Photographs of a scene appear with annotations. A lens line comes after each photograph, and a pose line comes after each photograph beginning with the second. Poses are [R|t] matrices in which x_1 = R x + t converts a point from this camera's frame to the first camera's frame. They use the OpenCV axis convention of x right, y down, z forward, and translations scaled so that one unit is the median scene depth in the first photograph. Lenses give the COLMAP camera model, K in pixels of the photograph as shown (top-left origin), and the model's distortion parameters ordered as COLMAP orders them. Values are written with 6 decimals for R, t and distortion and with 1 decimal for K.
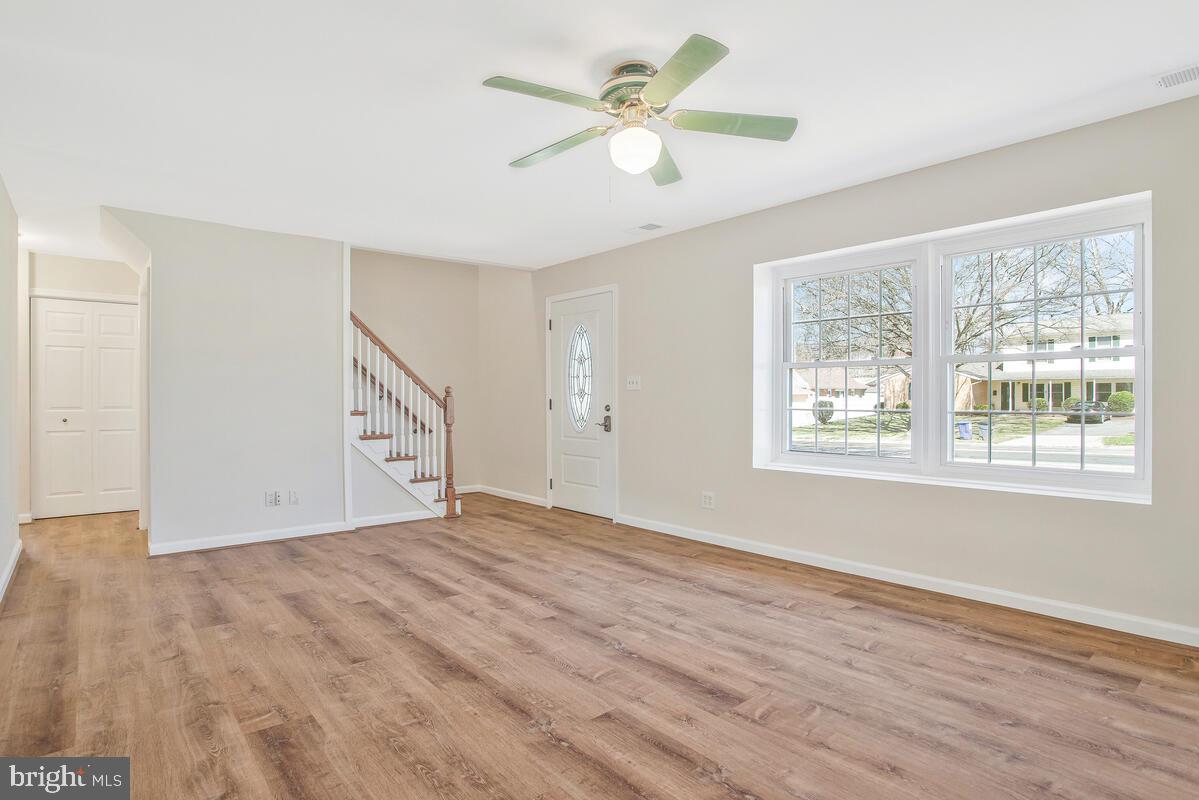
lens RADIAL K [[616.6, 0, 599.5], [0, 616.6, 400.0], [0, 0, 1]] dist [-0.084910, 0.041708]
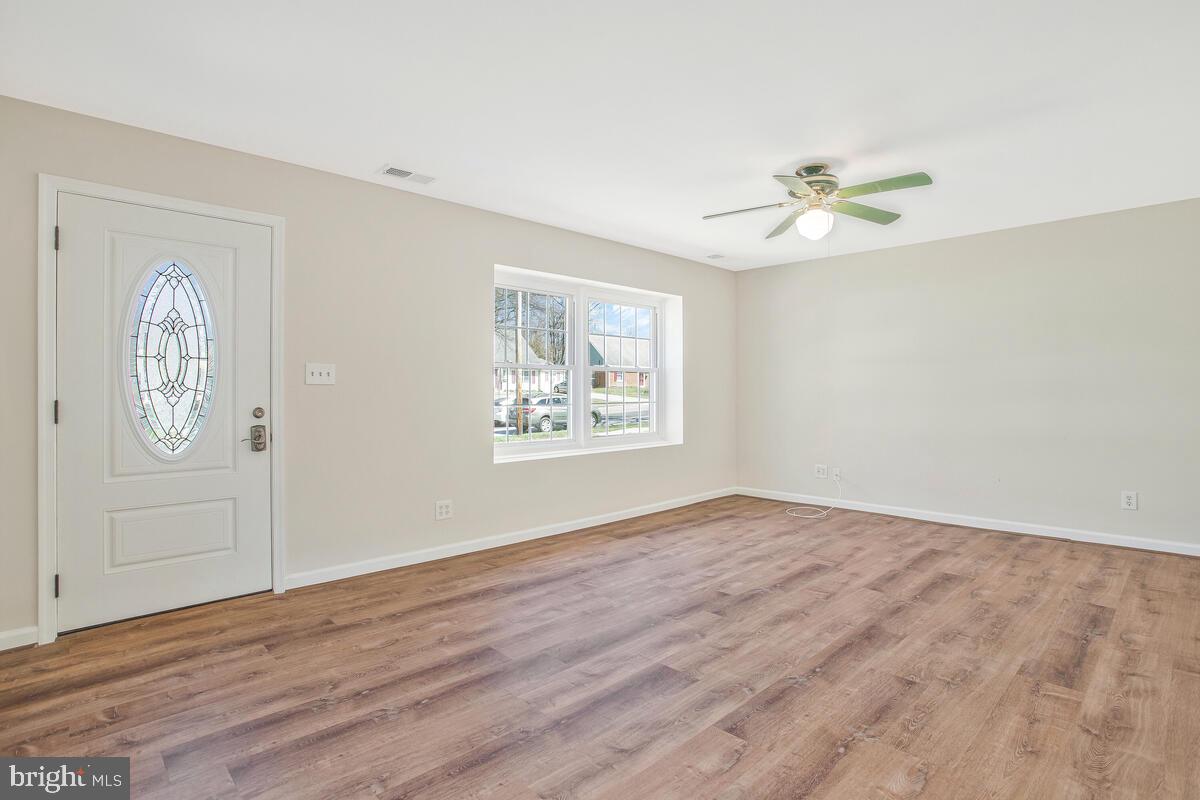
lens RADIAL K [[585.2, 0, 589.4], [0, 585.2, 397.8], [0, 0, 1]] dist [-0.063423, 0.022817]
pose [[-0.035541, -0.005331, 0.999354, -0.915338], [0.009660, 0.999937, 0.005678, -0.003419], [-0.999322, 0.009855, -0.035488, 1.111434]]
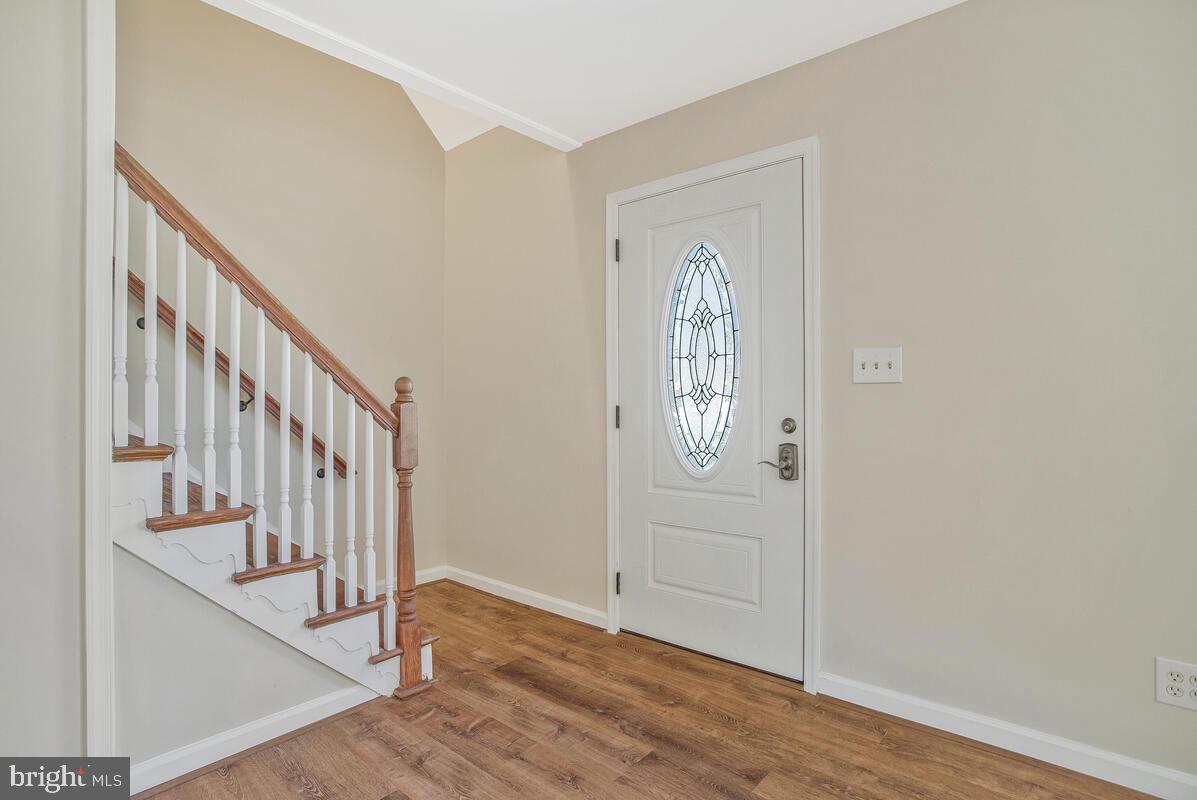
lens RADIAL K [[606.9, 0, 594.9], [0, 606.9, 385.0], [0, 0, 1]] dist [-0.080959, 0.036157]
pose [[0.990279, -0.002642, 0.139072, -0.290217], [0.006758, 0.999553, -0.029136, -0.006867], [-0.138933, 0.029793, 0.989854, 0.963939]]
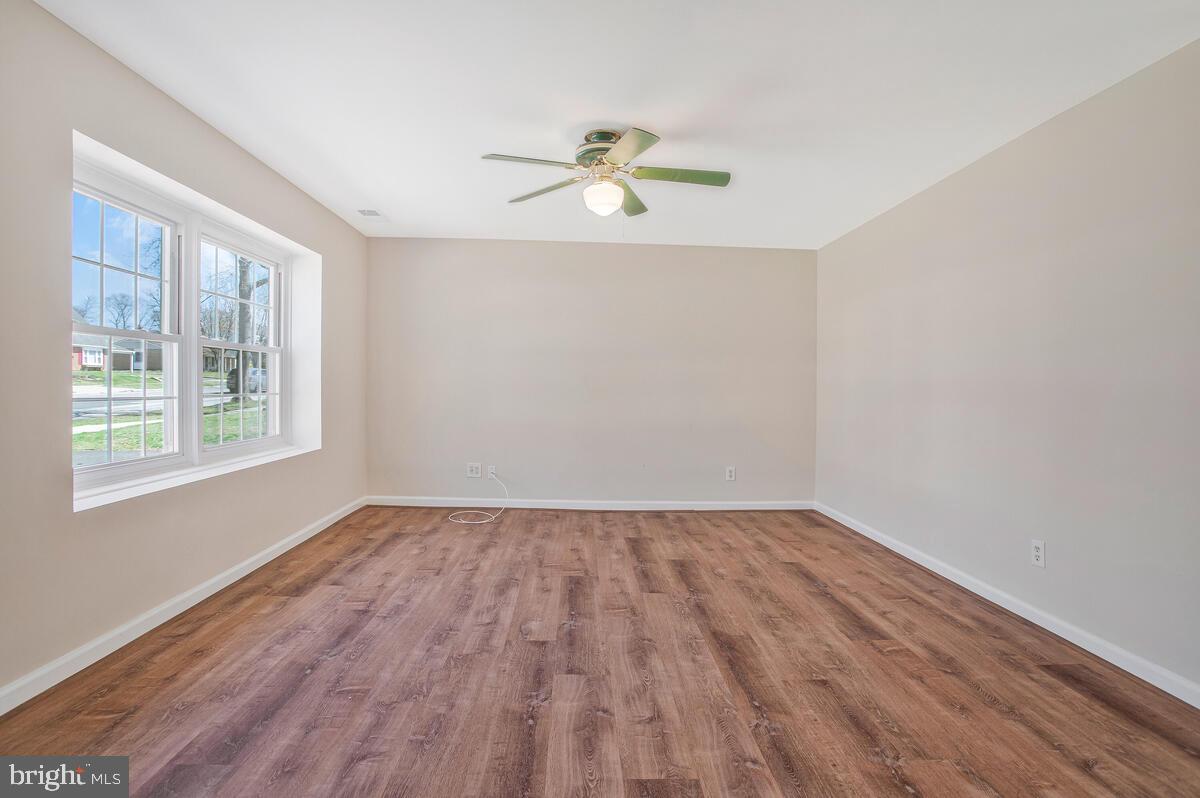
lens RADIAL K [[591.0, 0, 590.4], [0, 591.0, 383.0], [0, 0, 1]] dist [-0.087464, 0.035183]
pose [[-0.772325, -0.010664, 0.635138, -0.497197], [-0.016066, 0.999867, -0.002748, -0.003701], [-0.635025, -0.012327, -0.772394, 1.390012]]
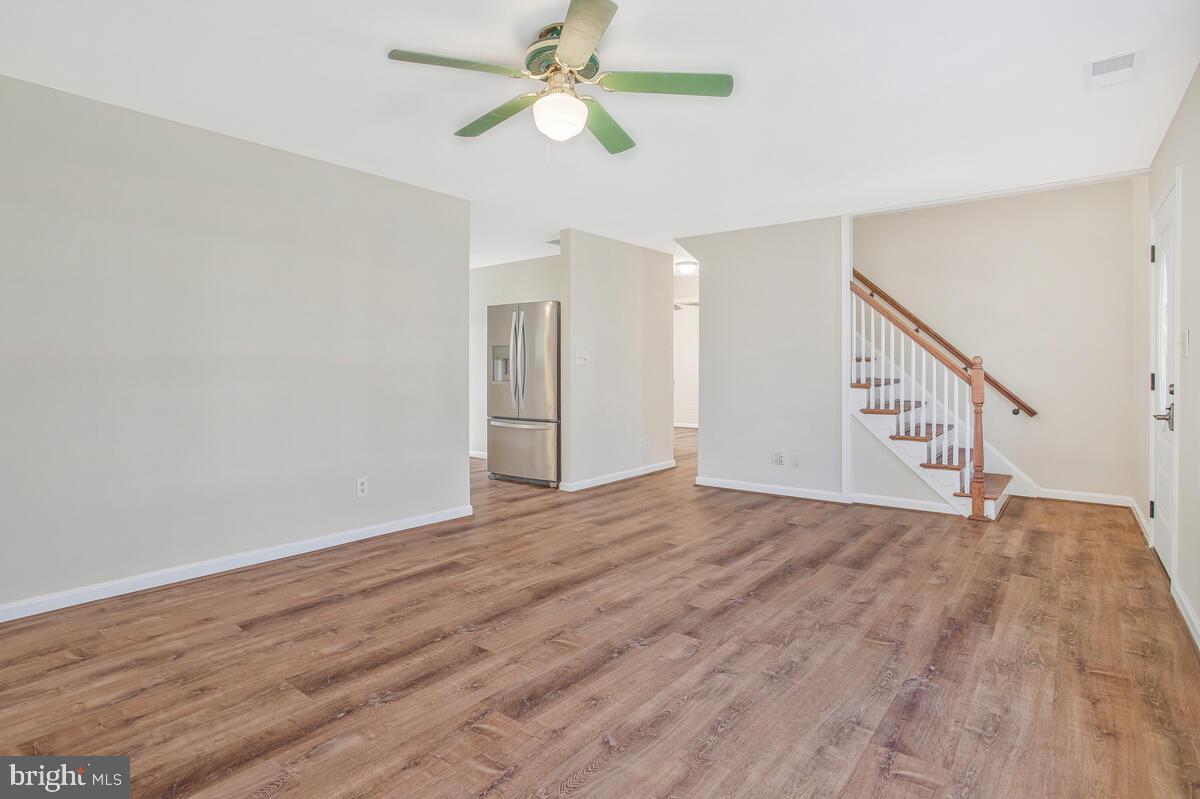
lens RADIAL K [[617.1, 0, 600.0], [0, 617.1, 399.5], [0, 0, 1]] dist [-0.084910, 0.041708]
pose [[0.190930, 0.048347, -0.980412, 0.701652], [-0.004426, 0.998819, 0.048393, -0.001091], [0.981594, -0.004900, 0.190919, 0.615347]]
